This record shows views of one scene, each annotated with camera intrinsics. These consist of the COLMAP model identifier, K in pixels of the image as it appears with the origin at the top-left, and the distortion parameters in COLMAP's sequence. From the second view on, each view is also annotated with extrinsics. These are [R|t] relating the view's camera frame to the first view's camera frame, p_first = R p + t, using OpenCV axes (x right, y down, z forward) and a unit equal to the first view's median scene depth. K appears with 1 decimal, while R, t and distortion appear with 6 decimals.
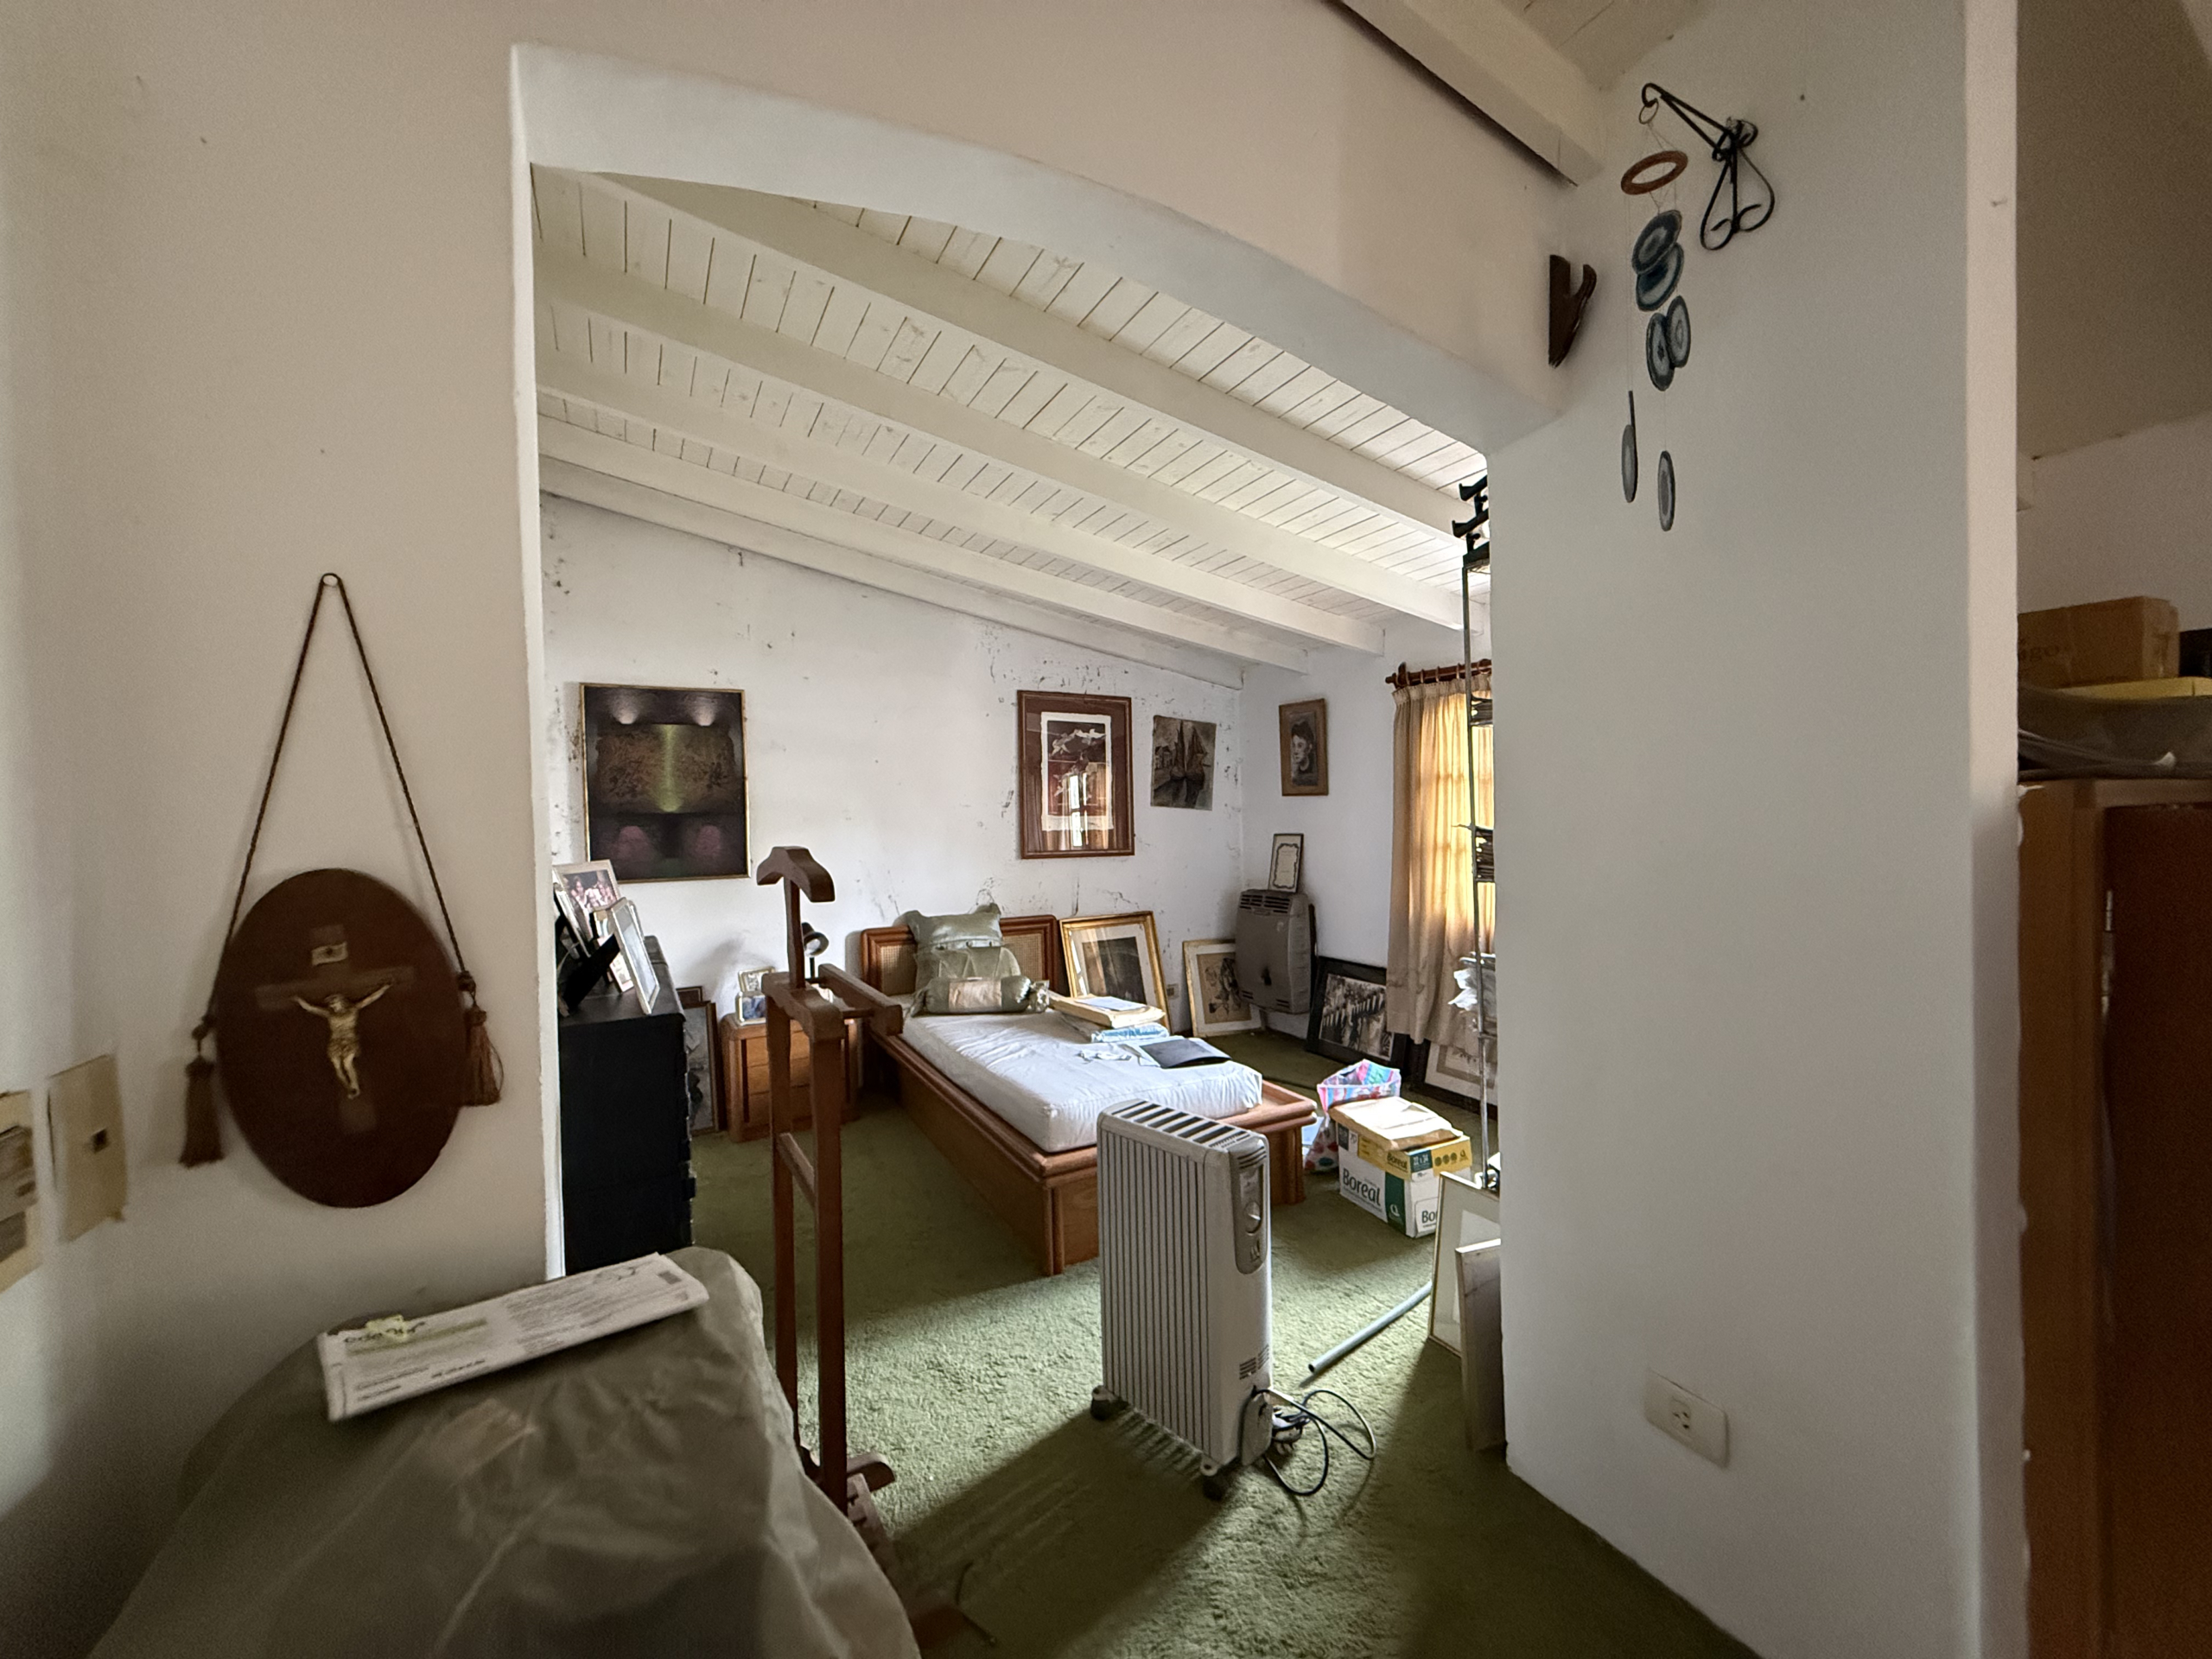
lens RADIAL K [[880.4, 0, 1099.9], [0, 880.4, 829.7], [0, 0, 1]] dist [0.000228, -0.000172]
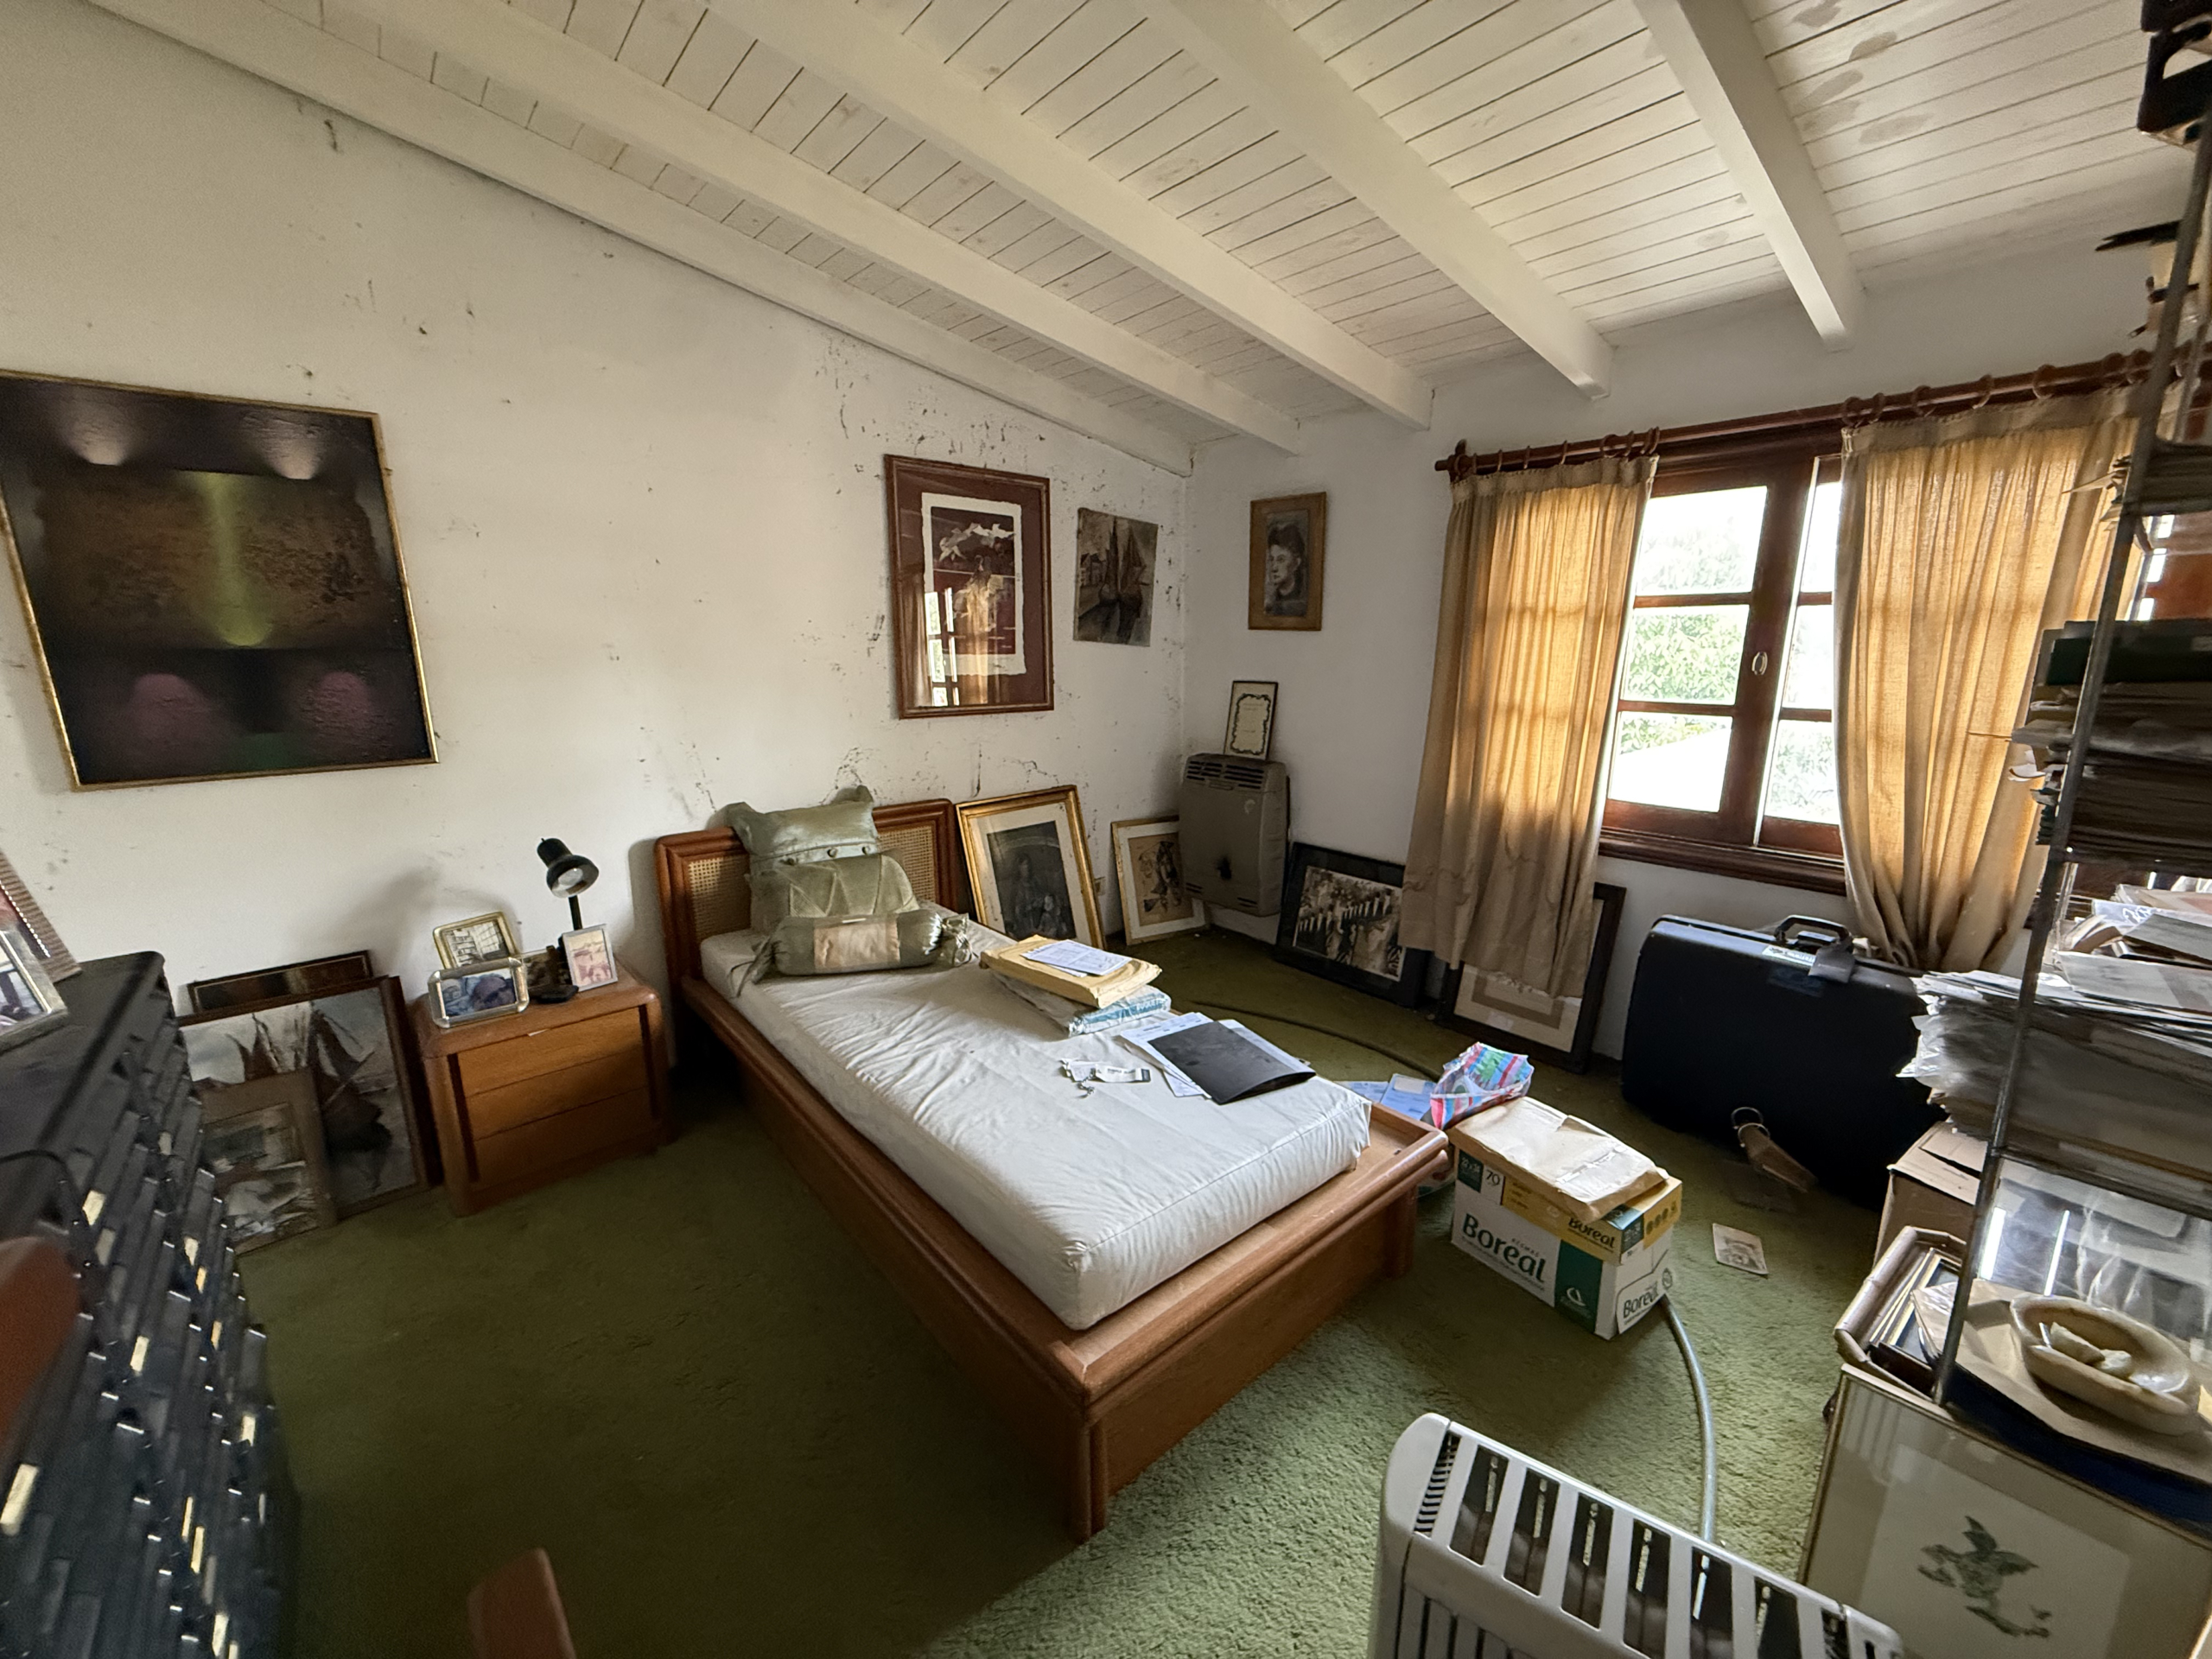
lens RADIAL K [[880.4, 0, 1099.9], [0, 880.4, 829.7], [0, 0, 1]] dist [0.000228, -0.000172]
pose [[0.978005, -0.028715, 0.206596, -0.085032], [-0.013405, 0.979779, 0.199635, -0.021789], [-0.208151, -0.198013, 0.957843, 0.316281]]
